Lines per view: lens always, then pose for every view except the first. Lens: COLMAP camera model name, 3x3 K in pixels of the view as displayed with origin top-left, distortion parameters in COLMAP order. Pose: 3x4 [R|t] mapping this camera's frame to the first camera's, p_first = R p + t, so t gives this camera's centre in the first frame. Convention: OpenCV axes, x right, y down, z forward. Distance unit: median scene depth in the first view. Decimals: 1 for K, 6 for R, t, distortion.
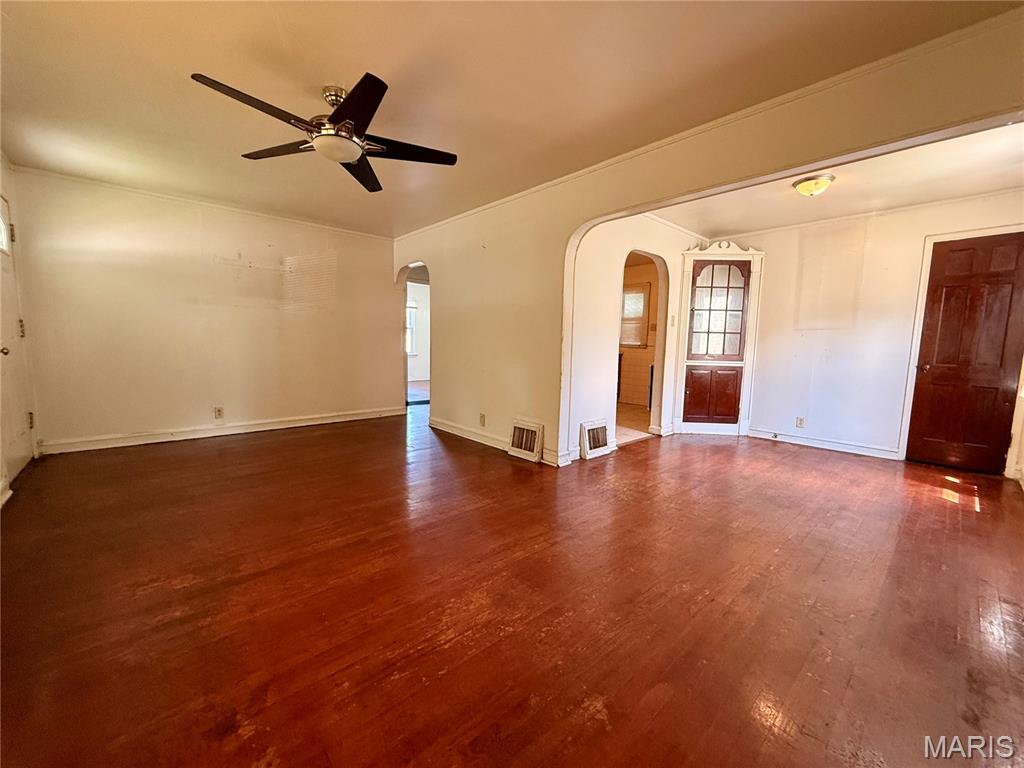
lens RADIAL K [[412.5, 0, 509.9], [0, 412.5, 386.6], [0, 0, 1]] dist [0.002684, 0.000220]
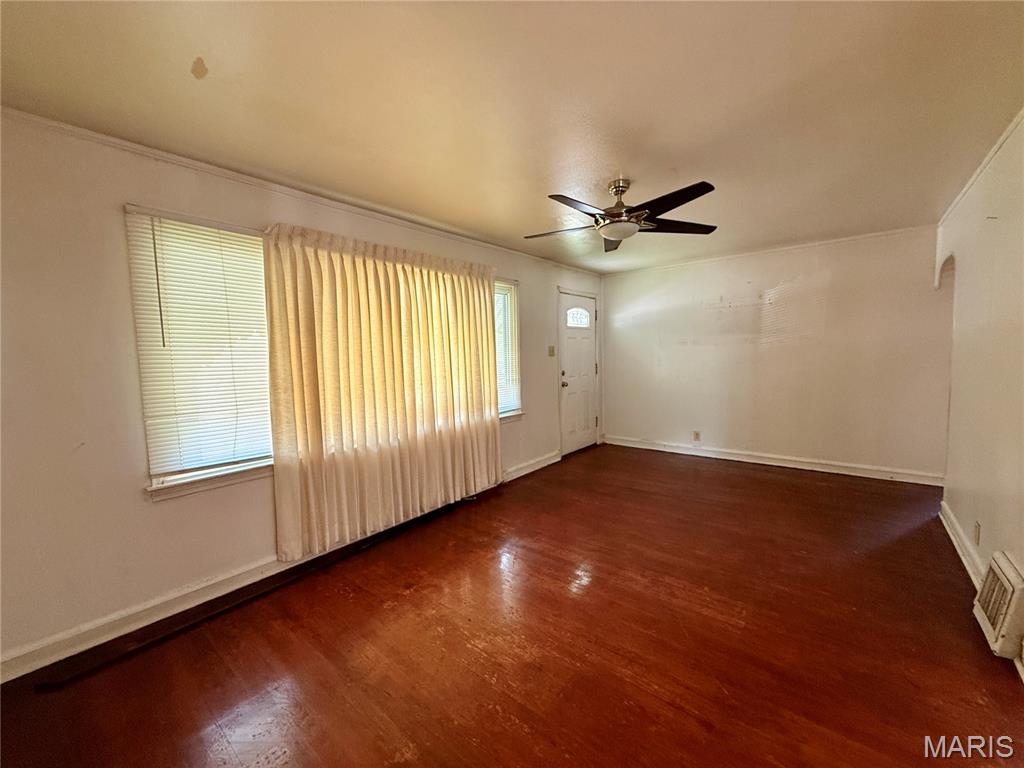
lens RADIAL K [[412.5, 0, 507.6], [0, 412.5, 383.3], [0, 0, 1]] dist [0.002684, 0.000220]
pose [[0.135958, 0.046911, -0.989603, 0.408507], [-0.077398, 0.996328, 0.036597, -0.094842], [0.987687, 0.071618, 0.139090, 0.319663]]
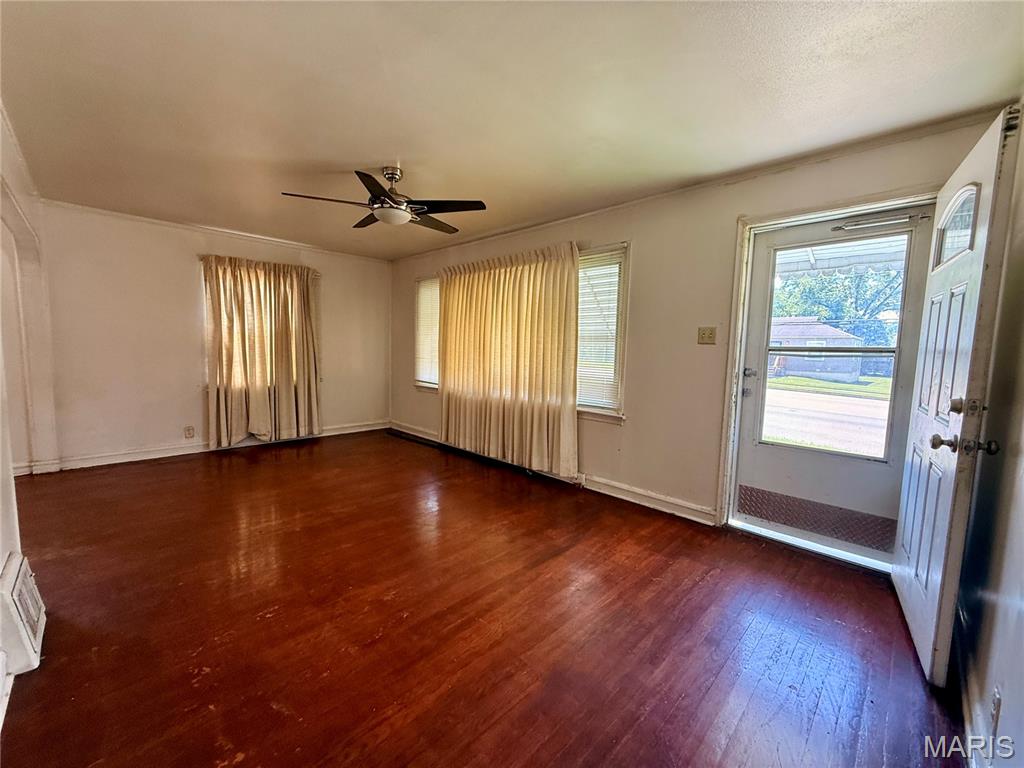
lens RADIAL K [[412.5, 0, 516.4], [0, 412.5, 387.2], [0, 0, 1]] dist [0.002684, 0.000220]
pose [[-0.997672, -0.040323, -0.054992, -0.422784], [-0.050675, 0.978026, 0.202228, -0.198431], [0.045630, 0.204544, -0.977793, 1.330153]]
